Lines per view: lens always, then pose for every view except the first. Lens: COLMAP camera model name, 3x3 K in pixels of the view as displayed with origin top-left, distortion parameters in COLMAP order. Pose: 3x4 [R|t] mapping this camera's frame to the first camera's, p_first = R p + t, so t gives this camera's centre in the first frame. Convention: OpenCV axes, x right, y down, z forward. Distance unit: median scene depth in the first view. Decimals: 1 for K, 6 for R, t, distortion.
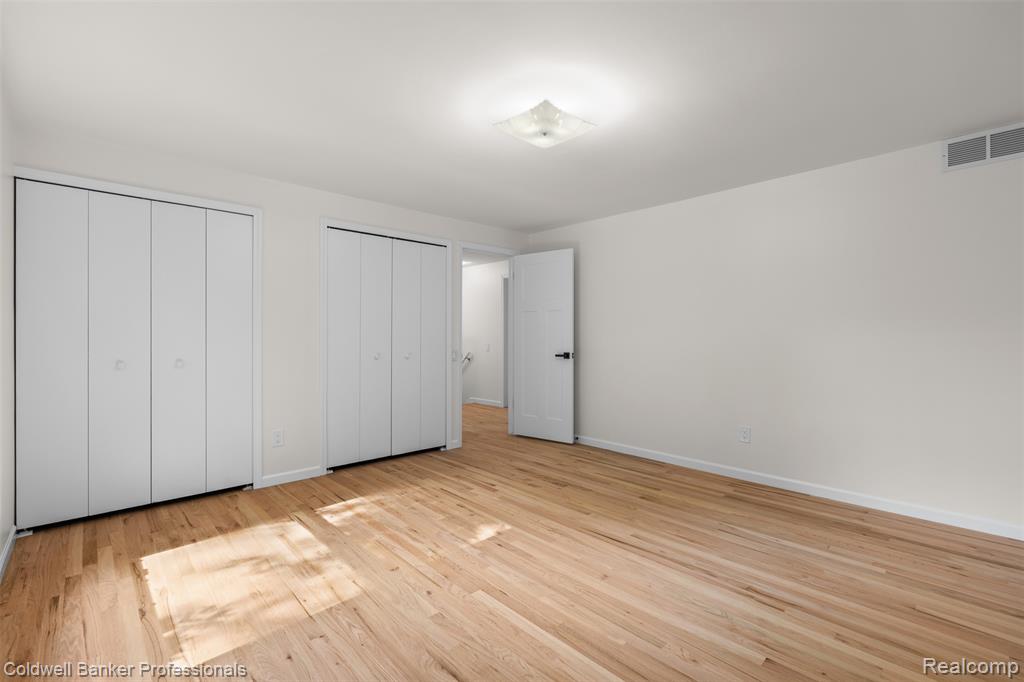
lens RADIAL K [[448.7, 0, 512.0], [0, 448.7, 341.0], [0, 0, 1]] dist [-0.001471, 0.000102]
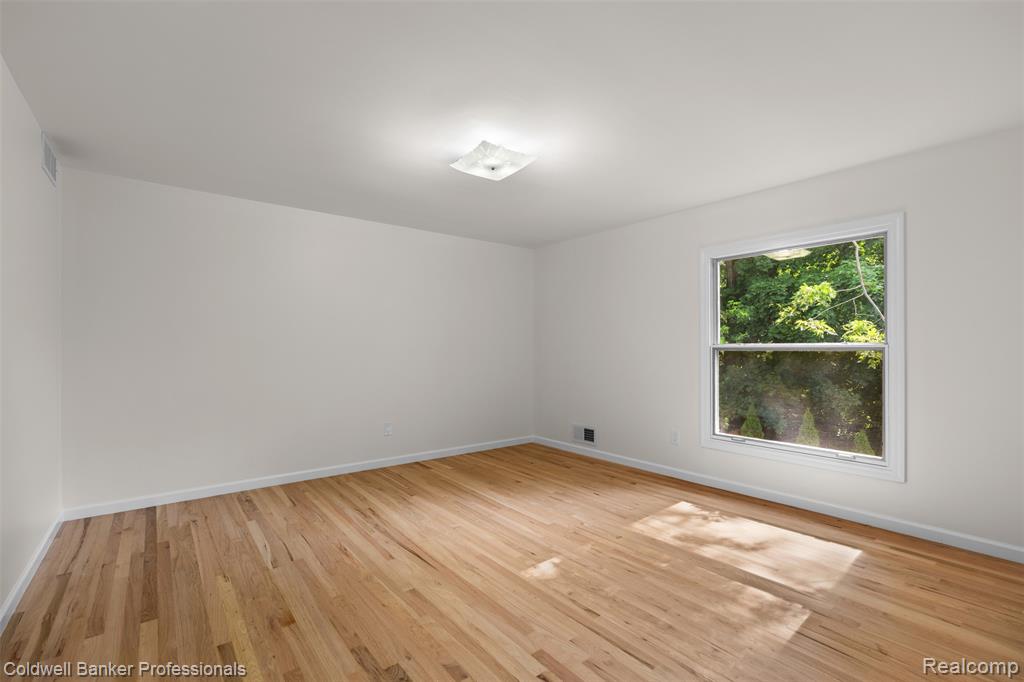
lens RADIAL K [[448.7, 0, 512.0], [0, 448.7, 341.0], [0, 0, 1]] dist [-0.001471, 0.000102]
pose [[-0.996232, 0.001885, 0.086713, -0.069080], [0.001711, 0.999996, -0.002082, -0.025809], [-0.086717, -0.001926, -0.996231, 2.018730]]
